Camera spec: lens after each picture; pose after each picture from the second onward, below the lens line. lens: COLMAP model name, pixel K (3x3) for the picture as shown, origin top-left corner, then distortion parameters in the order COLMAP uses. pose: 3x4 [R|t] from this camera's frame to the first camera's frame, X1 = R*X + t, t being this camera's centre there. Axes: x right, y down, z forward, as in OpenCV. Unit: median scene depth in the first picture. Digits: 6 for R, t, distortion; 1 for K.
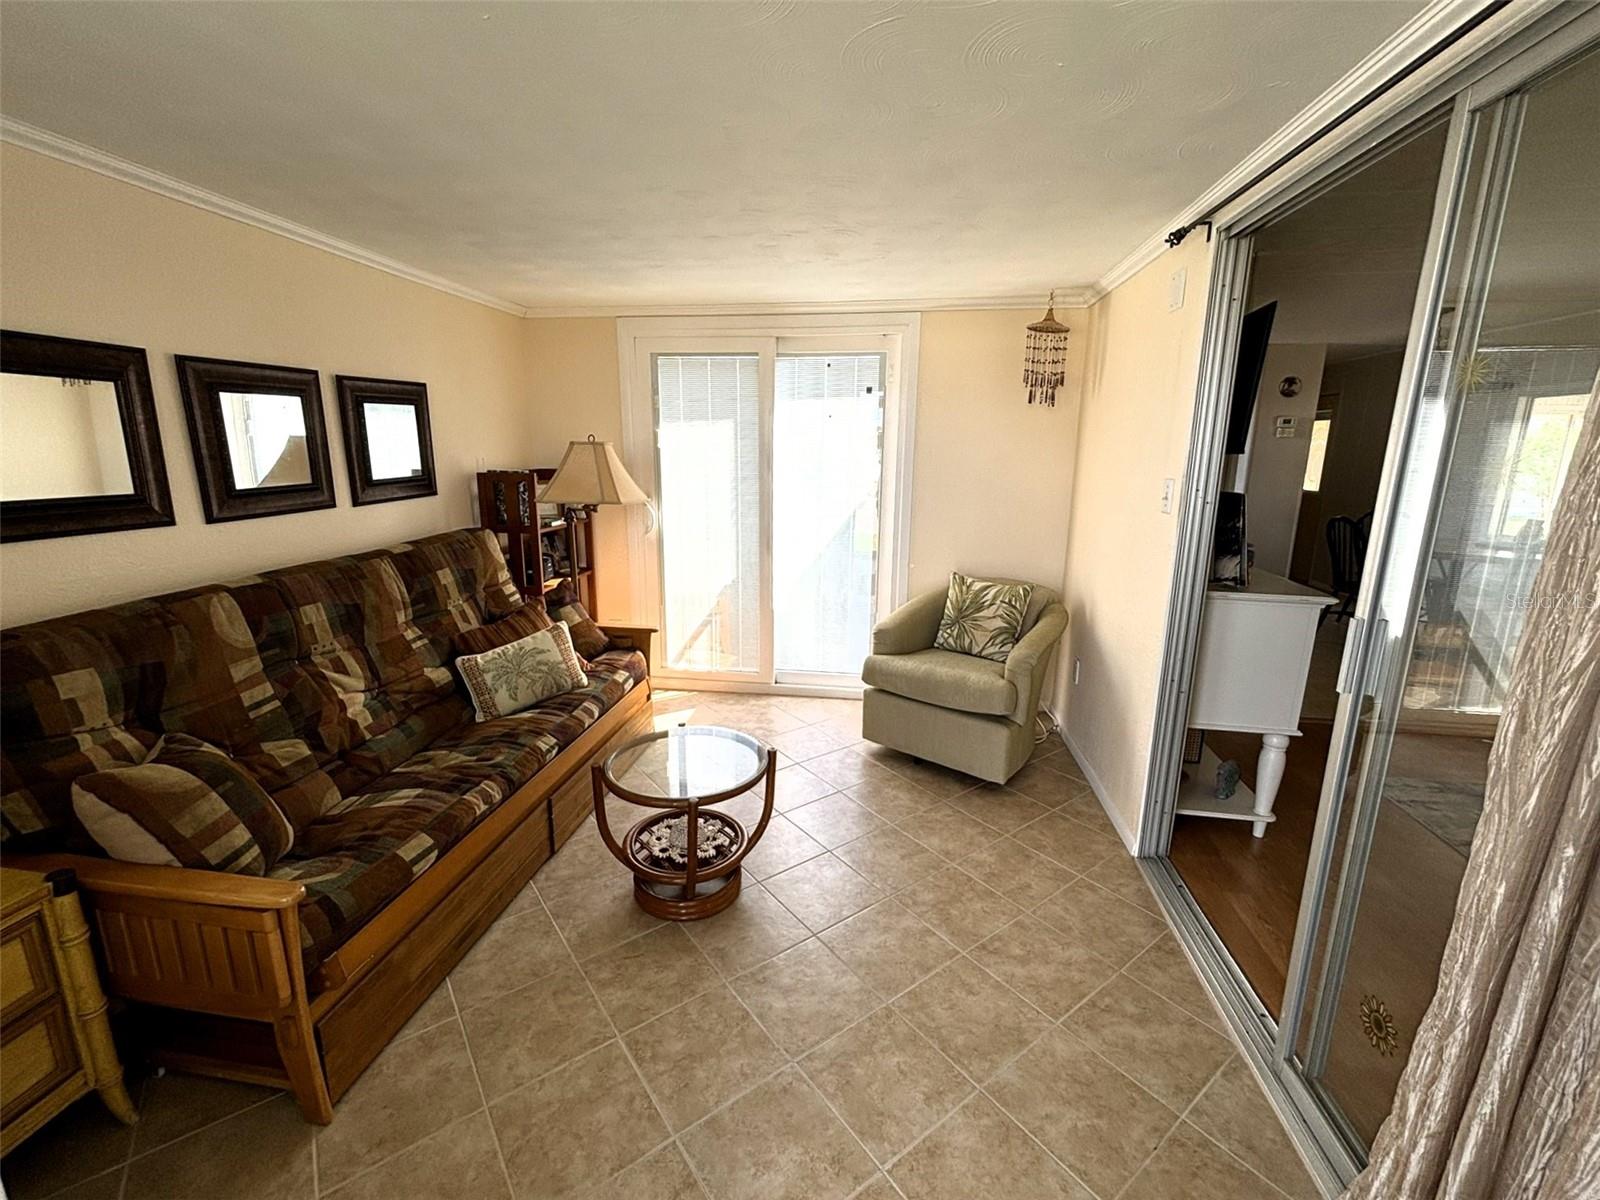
lens RADIAL K [[663.5, 0, 800.0], [0, 663.5, 600.0], [0, 0, 1]] dist [0.000299, 0.000242]
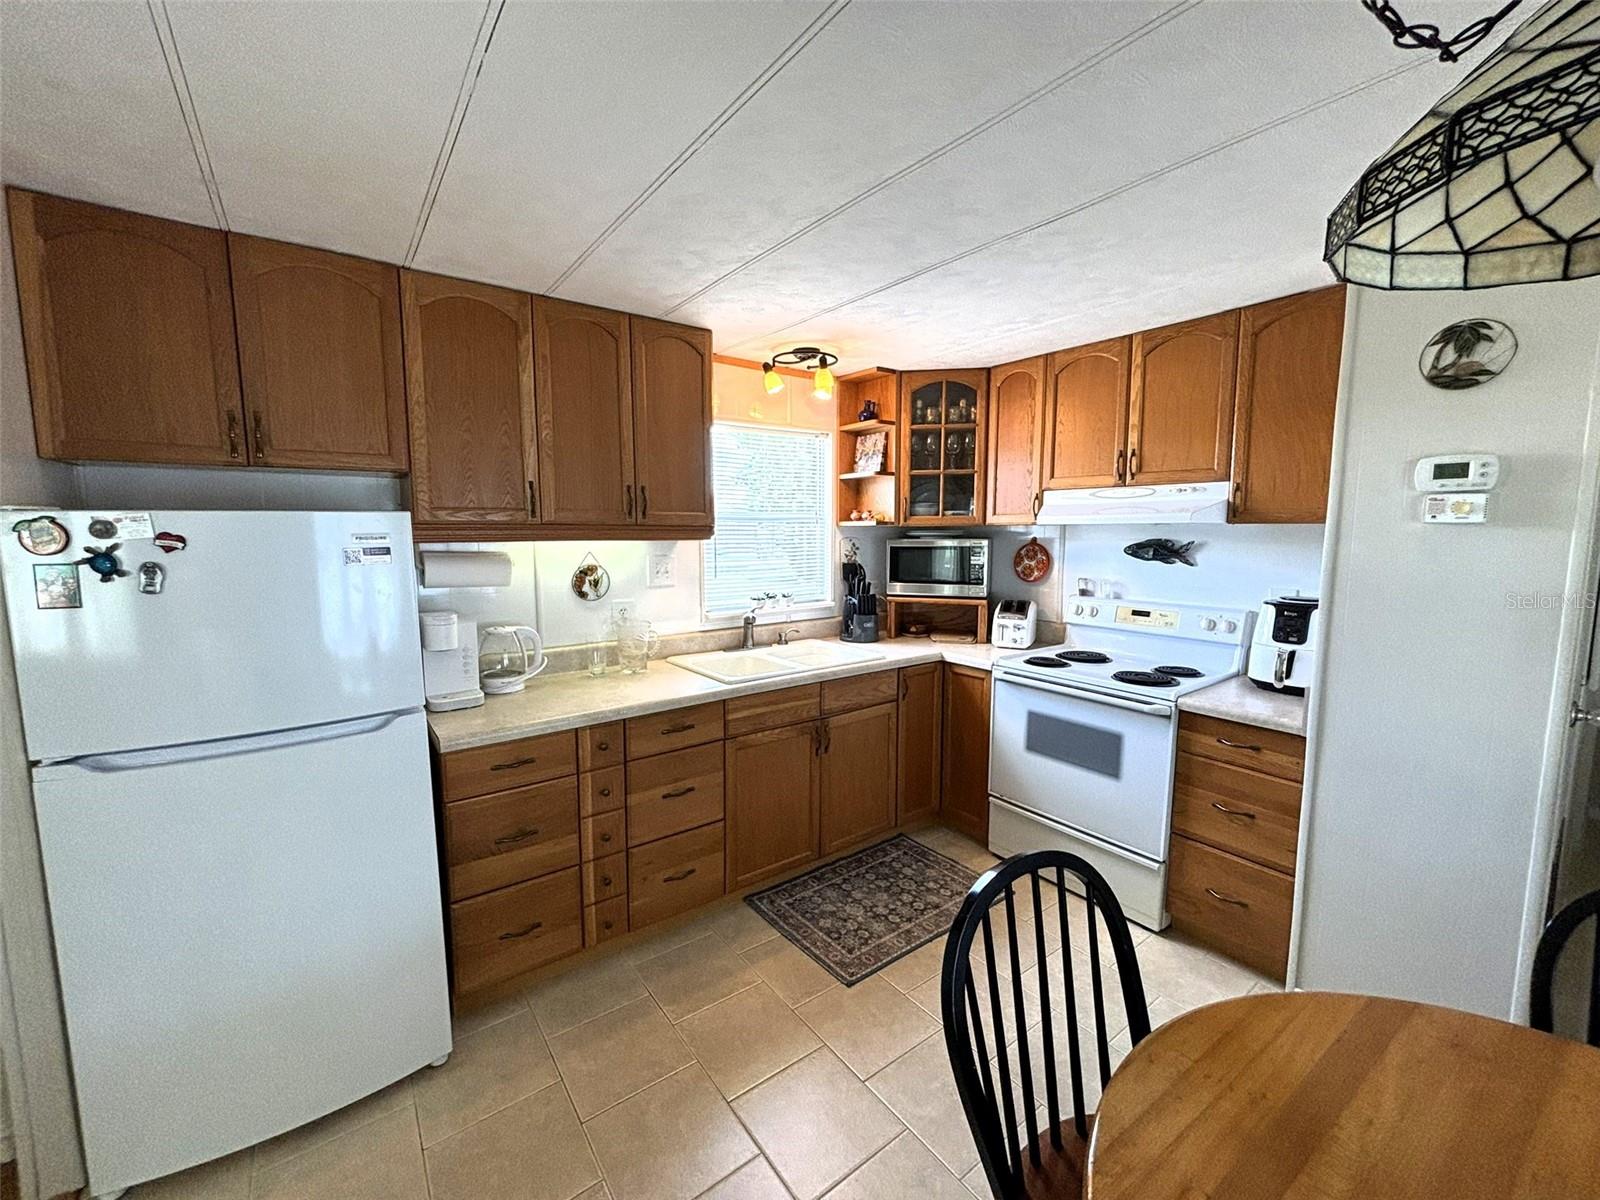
lens RADIAL K [[663.5, 0, 800.0], [0, 663.5, 600.0], [0, 0, 1]] dist [0.000299, 0.000242]
pose [[0.698693, 0.066920, -0.712285, 0.750812], [-0.145666, 0.988067, -0.050055, -0.156865], [0.700436, 0.138729, 0.700103, 0.604760]]
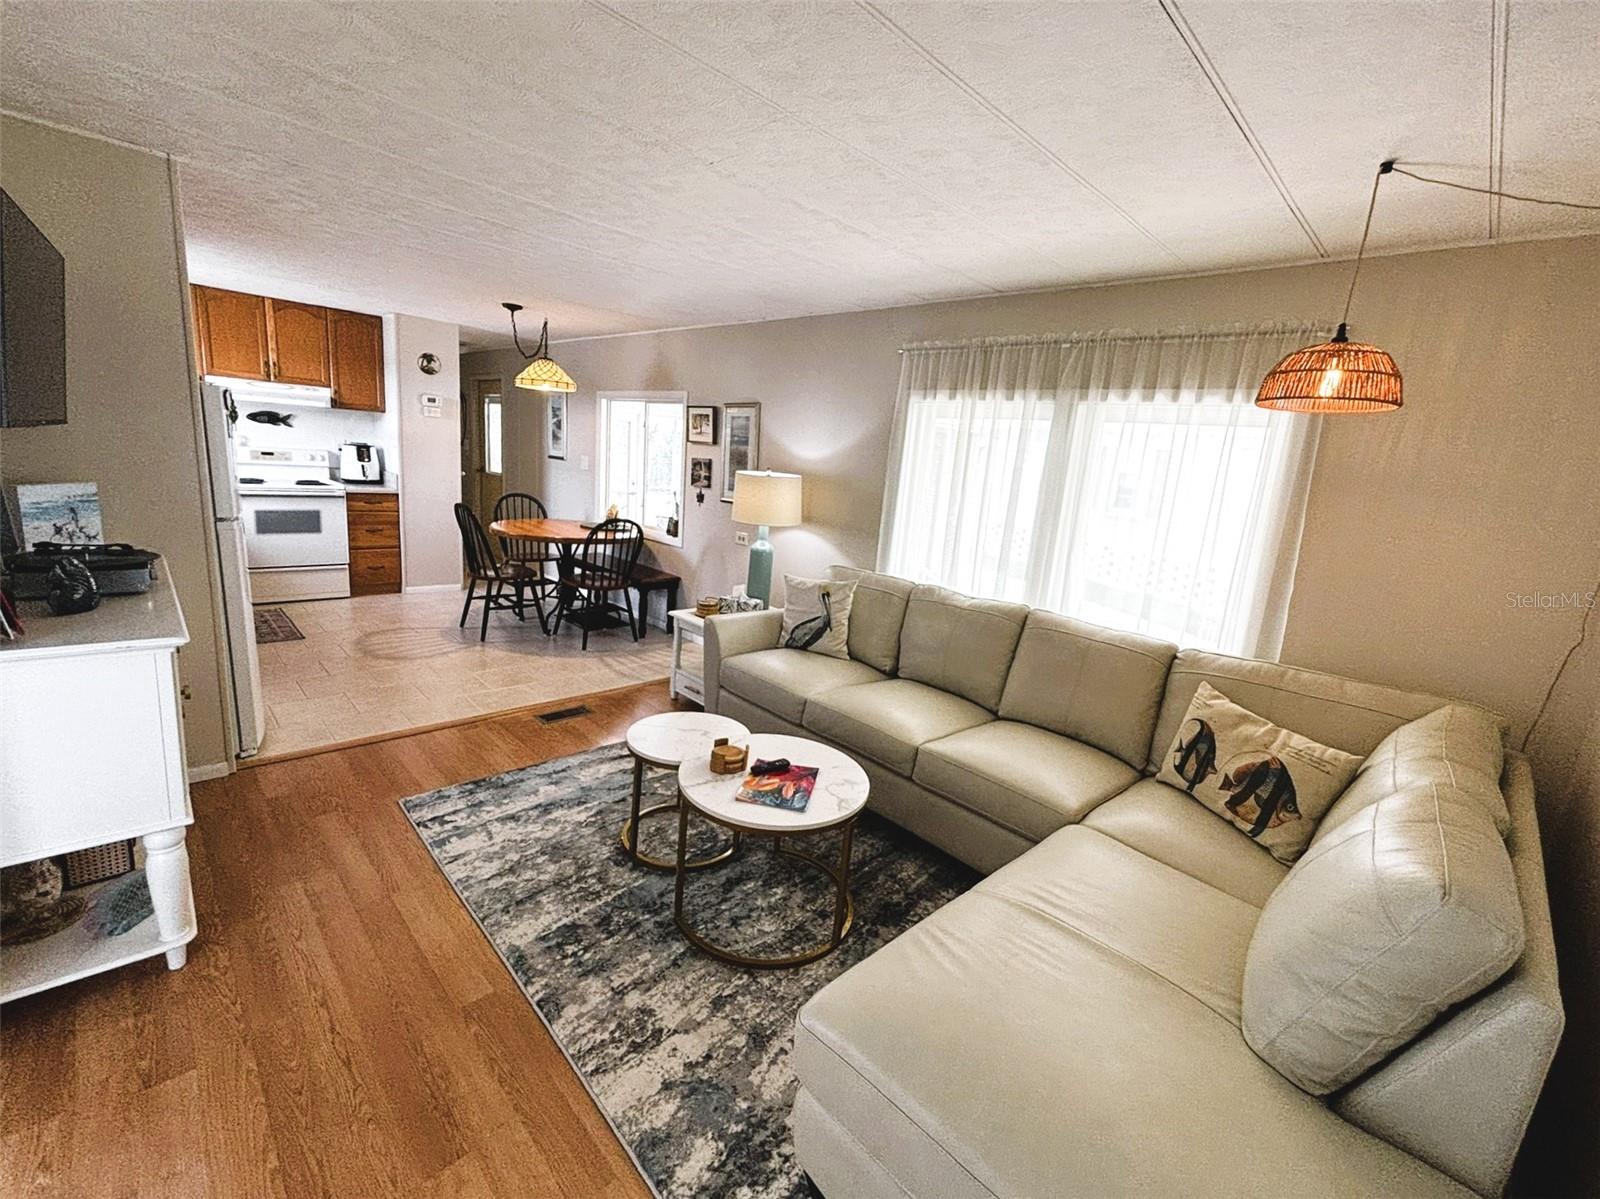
lens RADIAL K [[663.5, 0, 800.0], [0, 663.5, 599.5], [0, 0, 1]] dist [0.000299, 0.000242]
pose [[0.602752, -0.133896, 0.786614, 0.265538], [0.102888, 0.990632, 0.089785, -0.016349], [-0.791268, 0.026815, 0.610882, 0.005286]]
